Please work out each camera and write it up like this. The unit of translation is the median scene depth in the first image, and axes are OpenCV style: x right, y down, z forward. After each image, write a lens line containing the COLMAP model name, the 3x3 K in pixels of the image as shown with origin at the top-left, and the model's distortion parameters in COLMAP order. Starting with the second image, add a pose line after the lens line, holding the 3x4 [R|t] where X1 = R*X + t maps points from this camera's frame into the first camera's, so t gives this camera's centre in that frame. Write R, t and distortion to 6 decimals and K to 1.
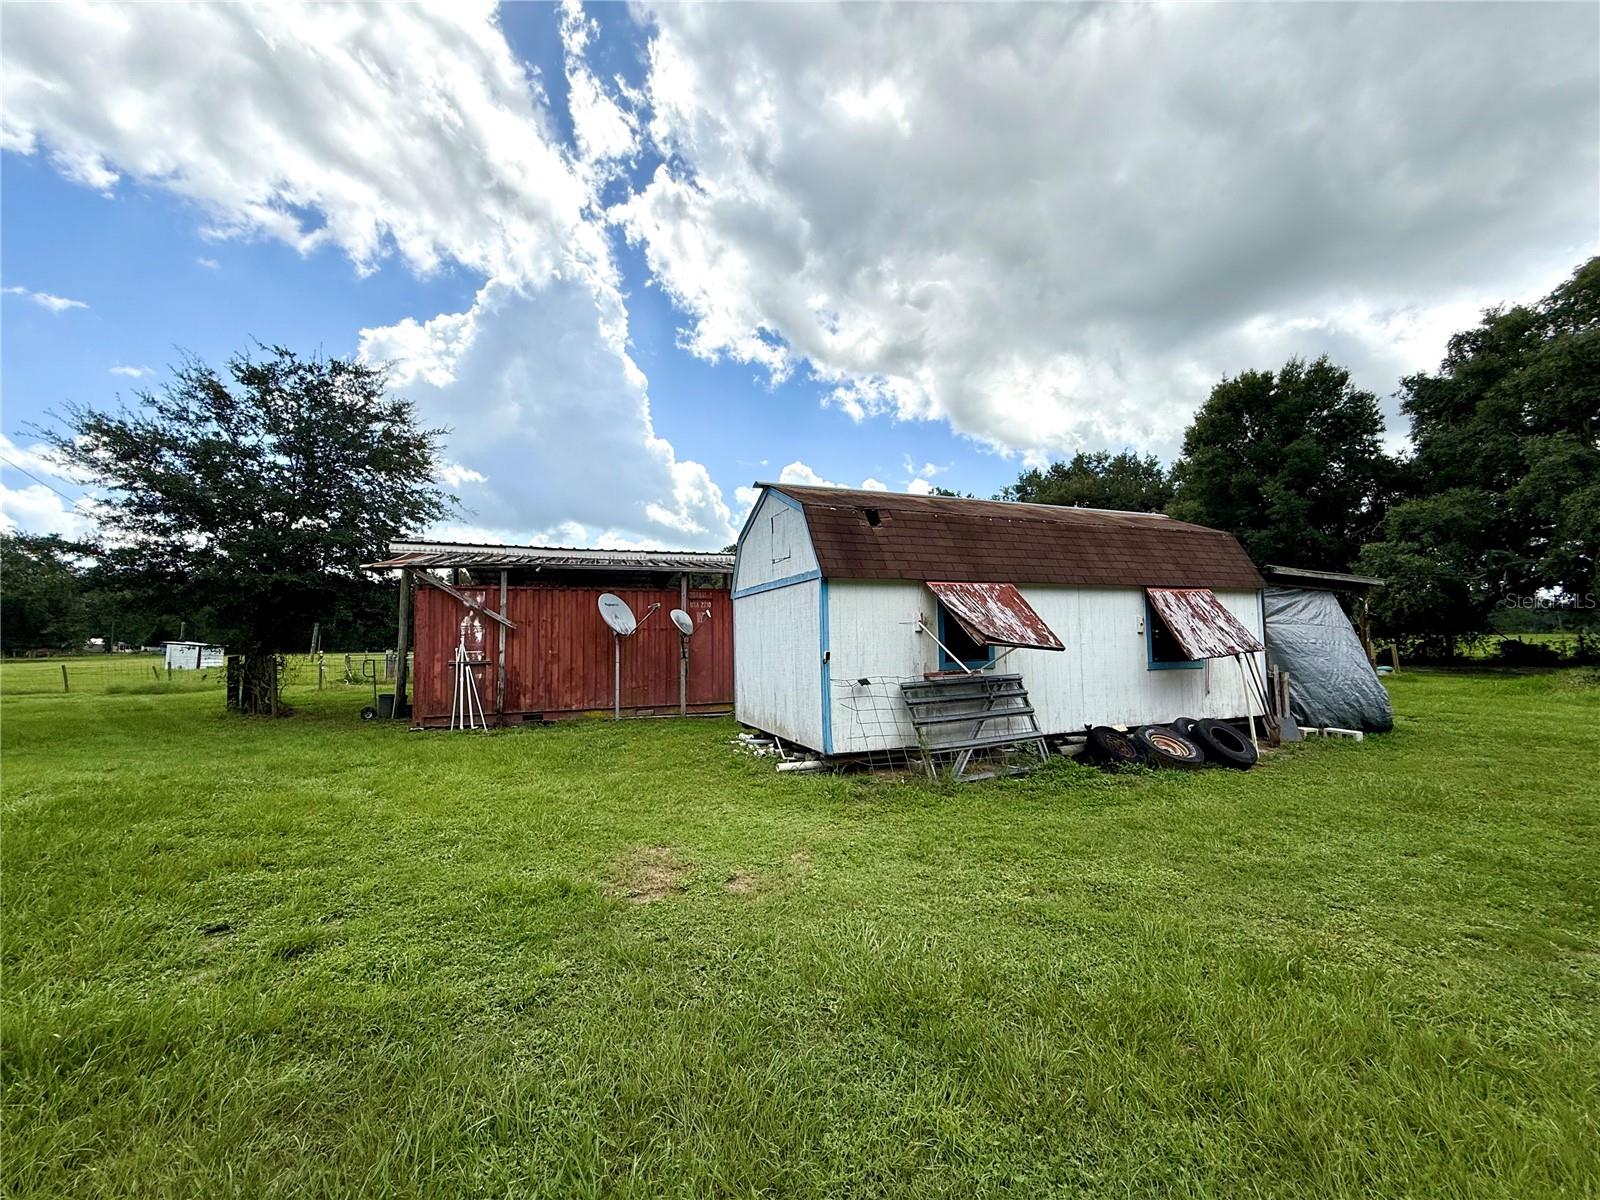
lens RADIAL K [[643.8, 0, 800.0], [0, 643.8, 600.0], [0, 0, 1]] dist [-0.001554, -0.000299]
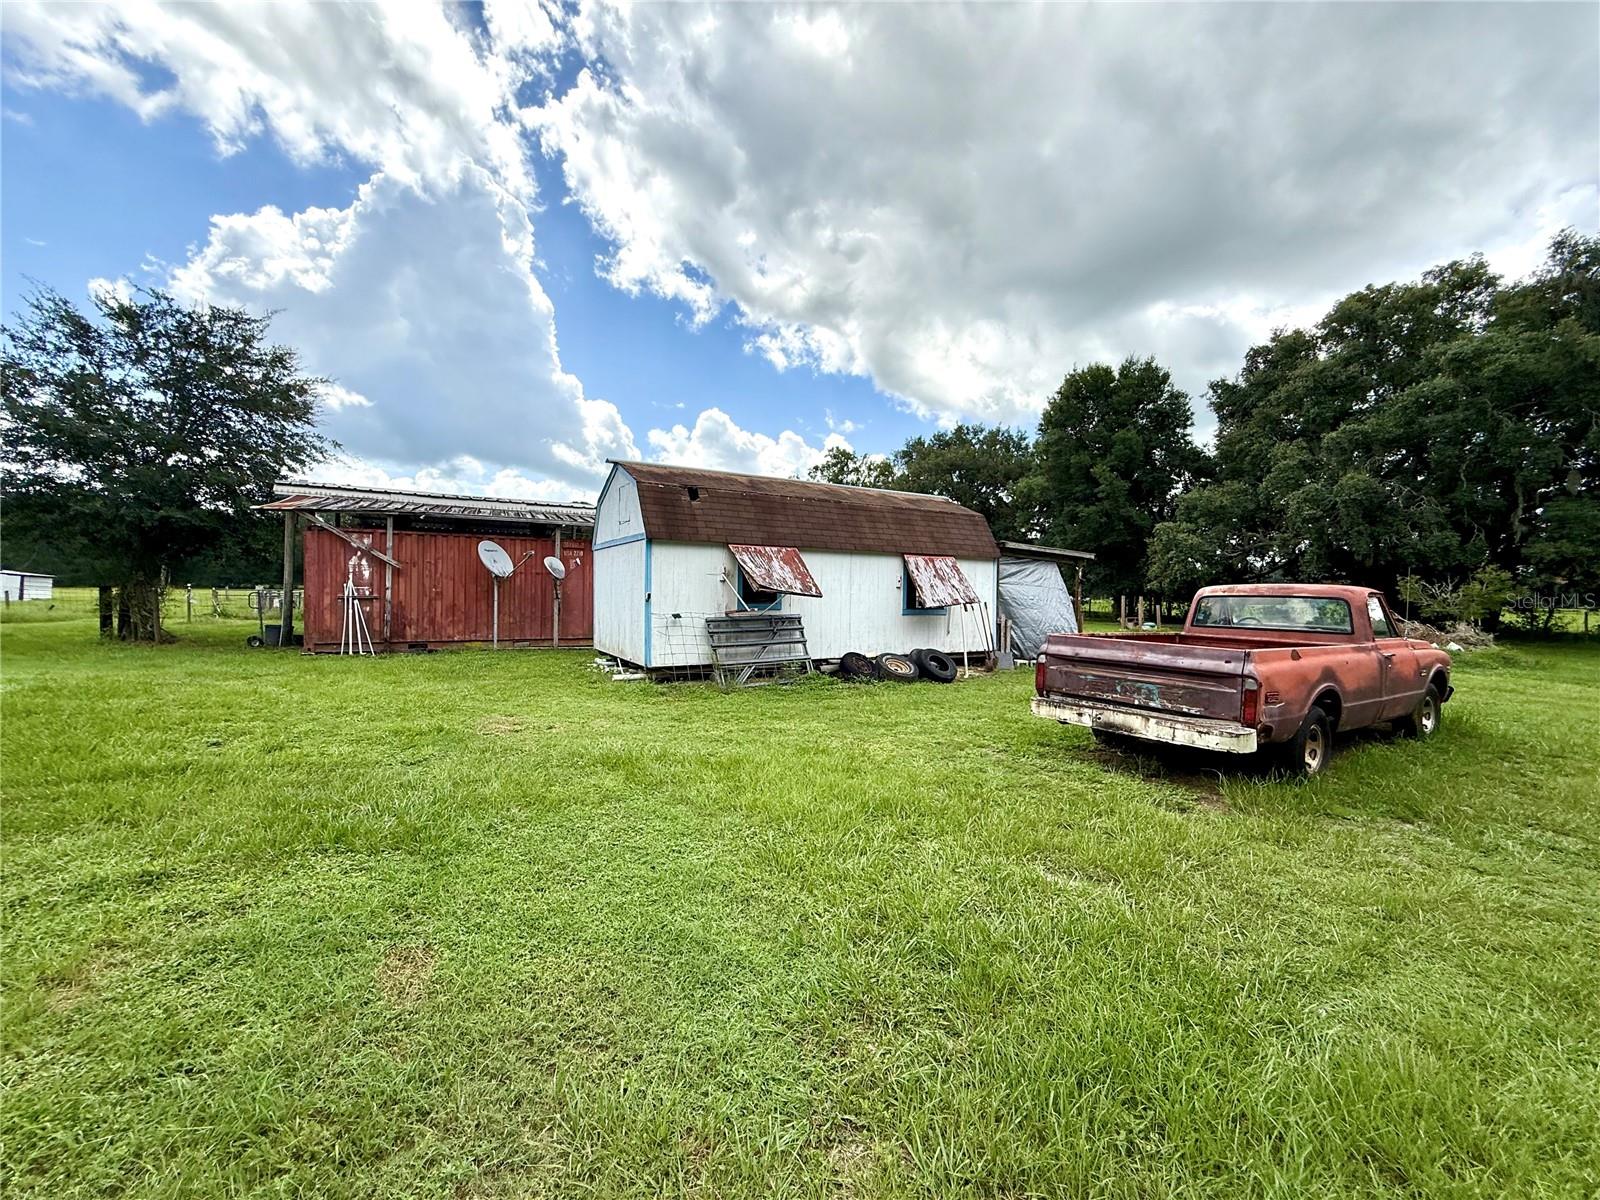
lens RADIAL K [[643.3, 0, 800.0], [0, 643.3, 600.0], [0, 0, 1]] dist [0.000147, 0.000048]
pose [[0.989188, 0.027596, 0.144032, 0.094862], [-0.038366, 0.996627, 0.072545, -0.009599], [-0.141544, -0.077287, 0.986910, -0.230332]]
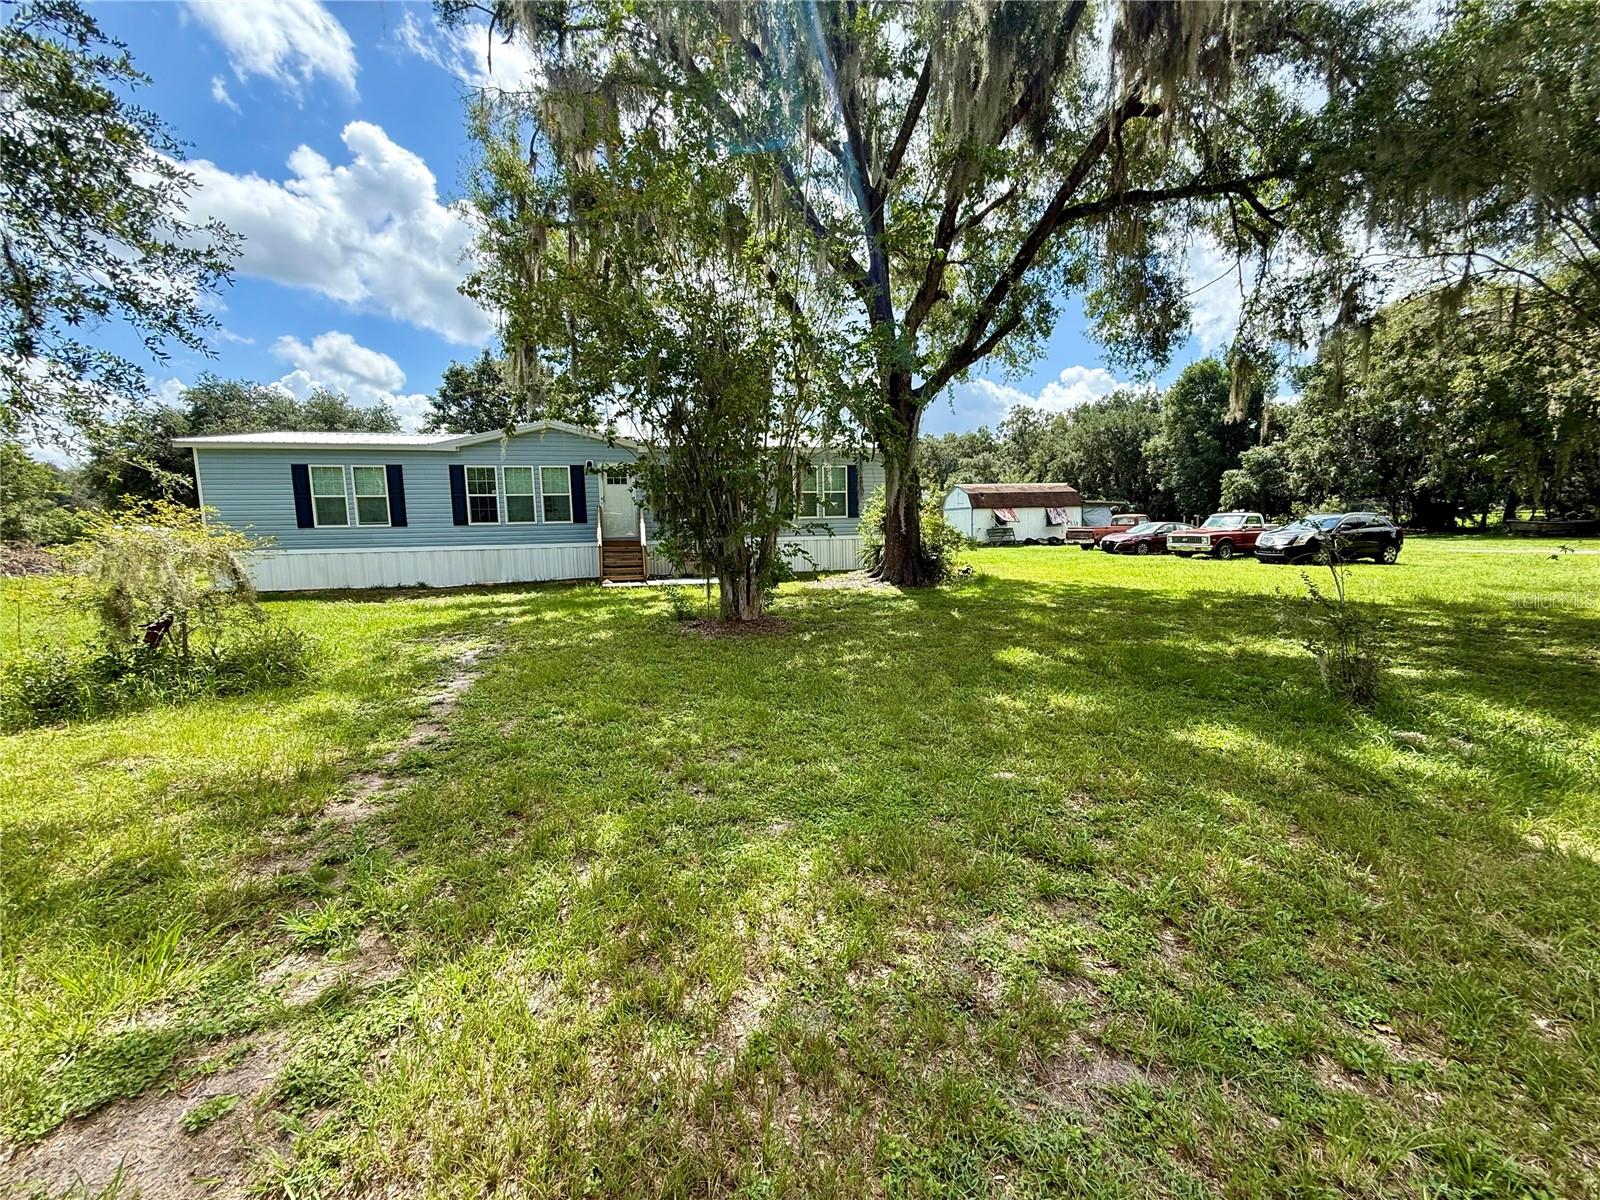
lens RADIAL K [[643.8, 0, 800.0], [0, 643.8, 600.0], [0, 0, 1]] dist [-0.001554, -0.000299]
pose [[0.992588, 0.004229, -0.121455, -0.417093], [0.017525, 0.983967, 0.177485, -0.149899], [0.120259, -0.178298, 0.976600, -2.571677]]
